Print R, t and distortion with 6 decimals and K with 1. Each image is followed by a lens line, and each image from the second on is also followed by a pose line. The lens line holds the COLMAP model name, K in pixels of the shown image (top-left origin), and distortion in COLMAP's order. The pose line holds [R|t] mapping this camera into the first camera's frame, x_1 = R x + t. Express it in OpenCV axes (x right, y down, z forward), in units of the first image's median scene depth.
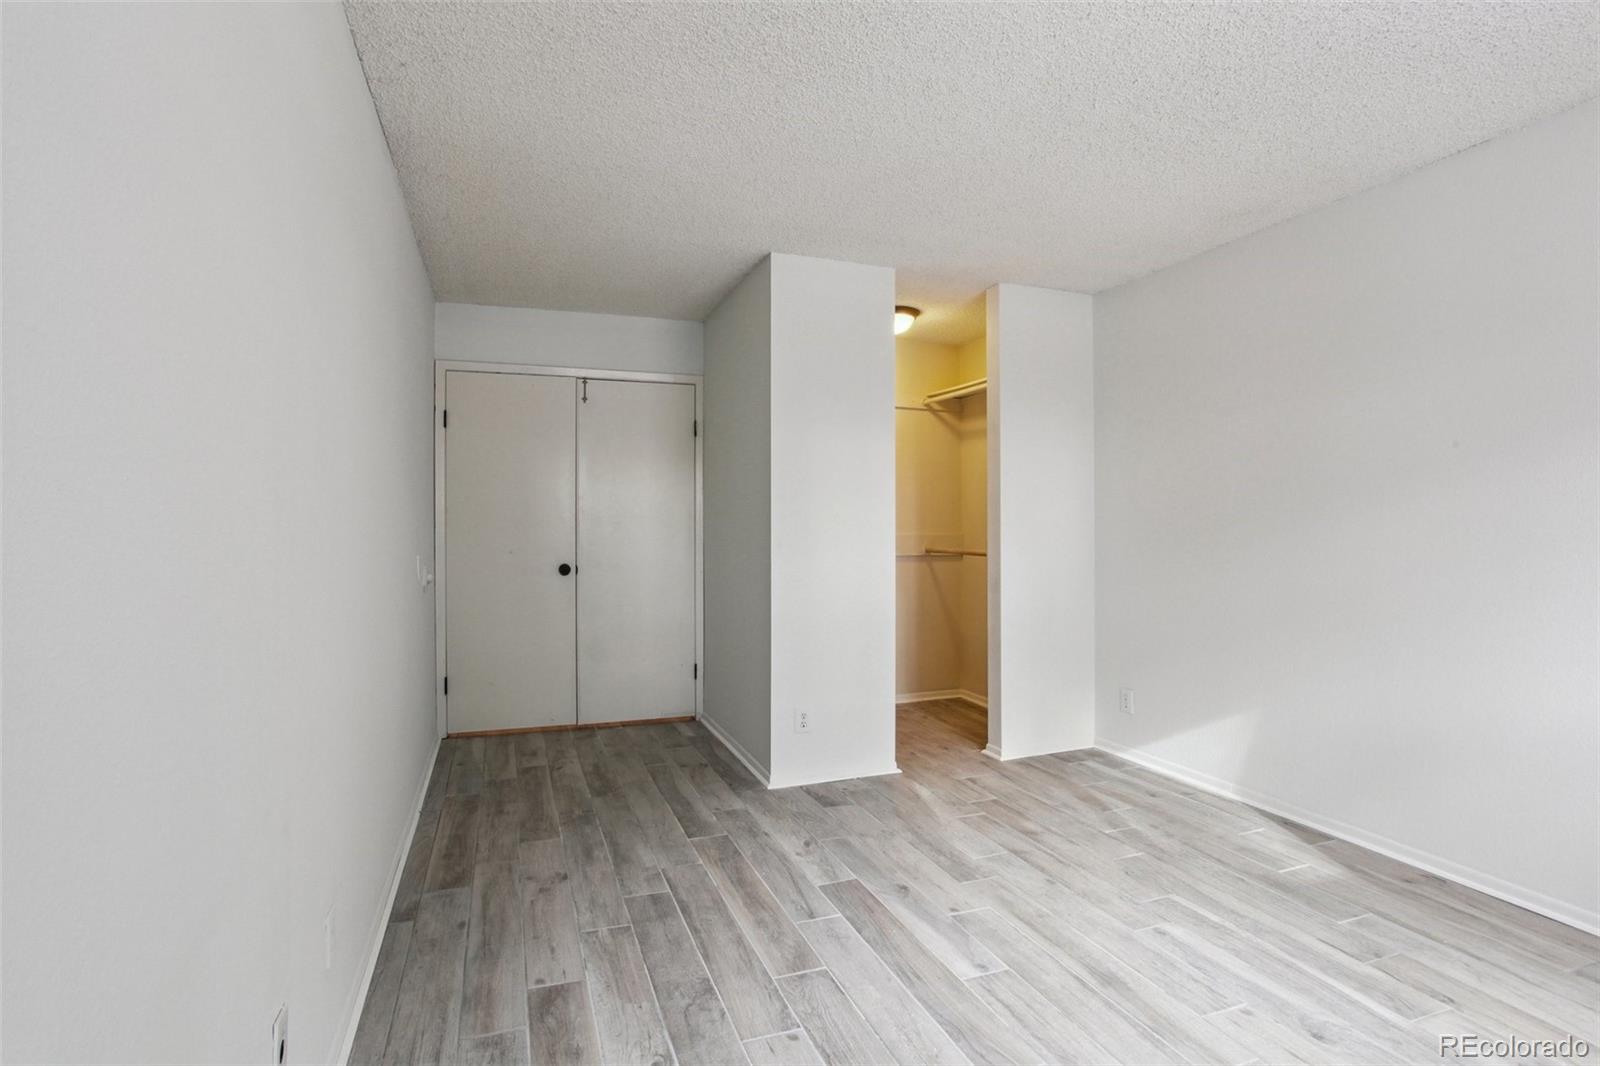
lens RADIAL K [[795.7, 0, 800.0], [0, 795.7, 533.0], [0, 0, 1]] dist [-0.051679, 0.027717]
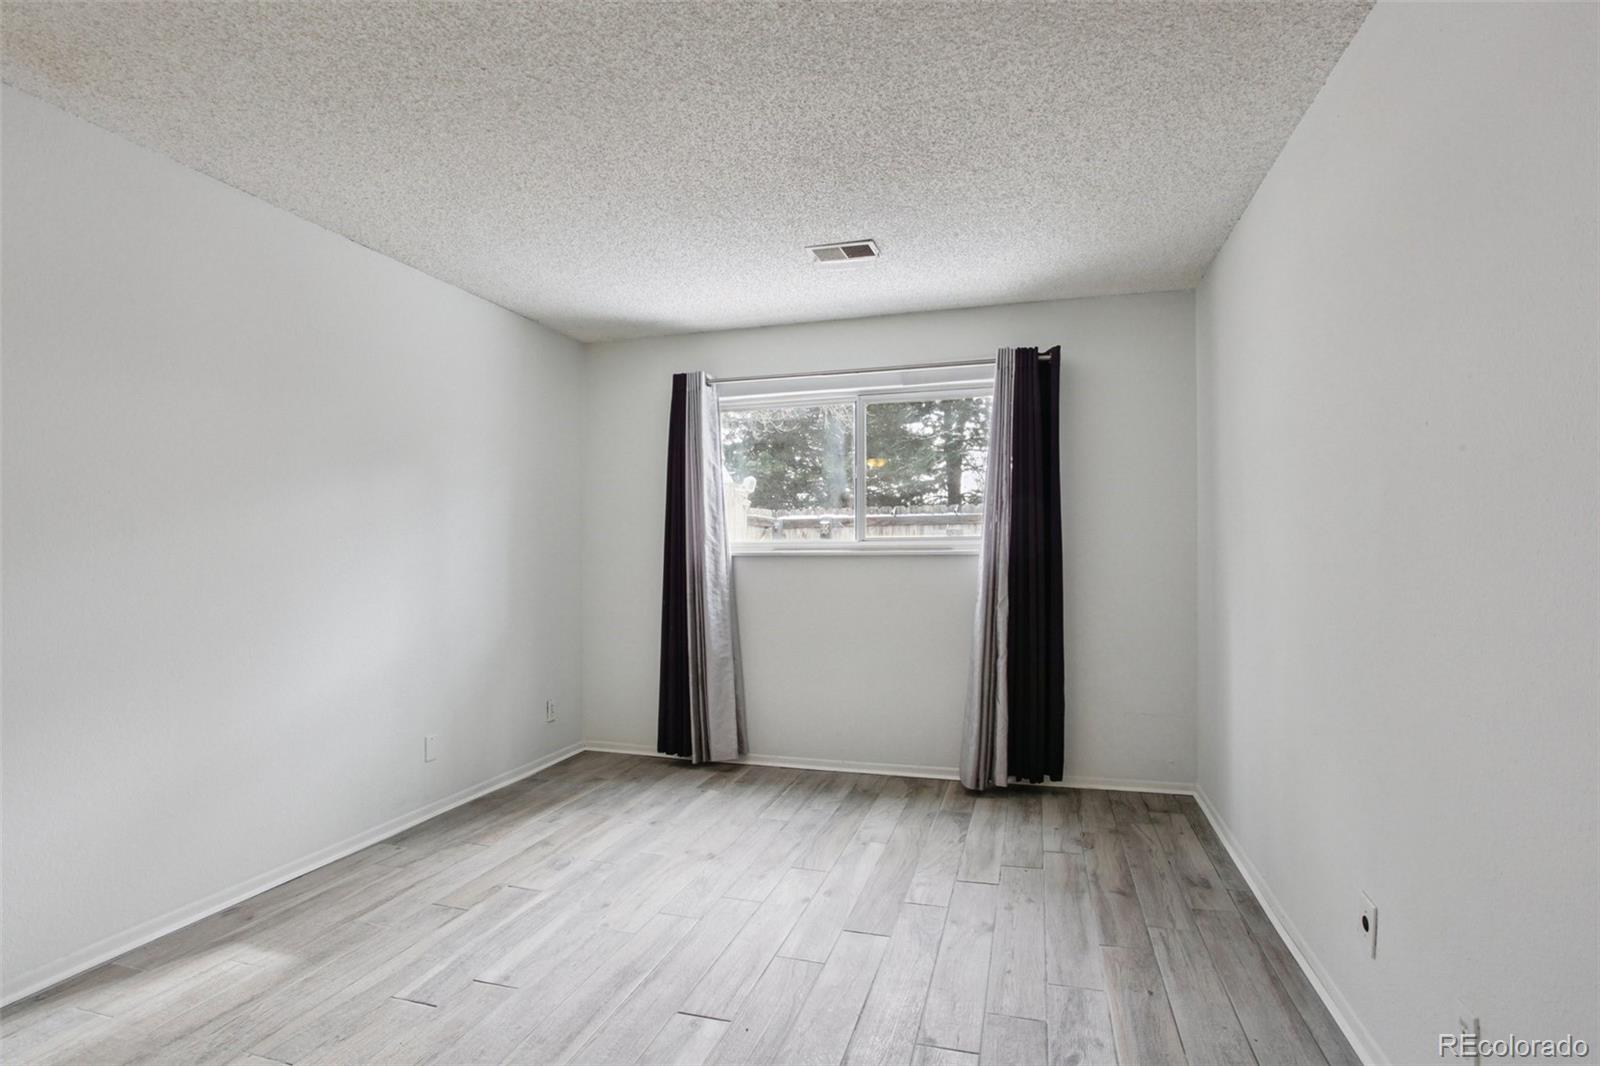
lens RADIAL K [[795.7, 0, 800.0], [0, 795.7, 533.0], [0, 0, 1]] dist [-0.051679, 0.027717]
pose [[-0.798300, 0.020257, 0.601919, -0.396696], [0.010814, 0.999755, -0.019304, -0.003739], [-0.602162, -0.008901, -0.798324, 1.533374]]
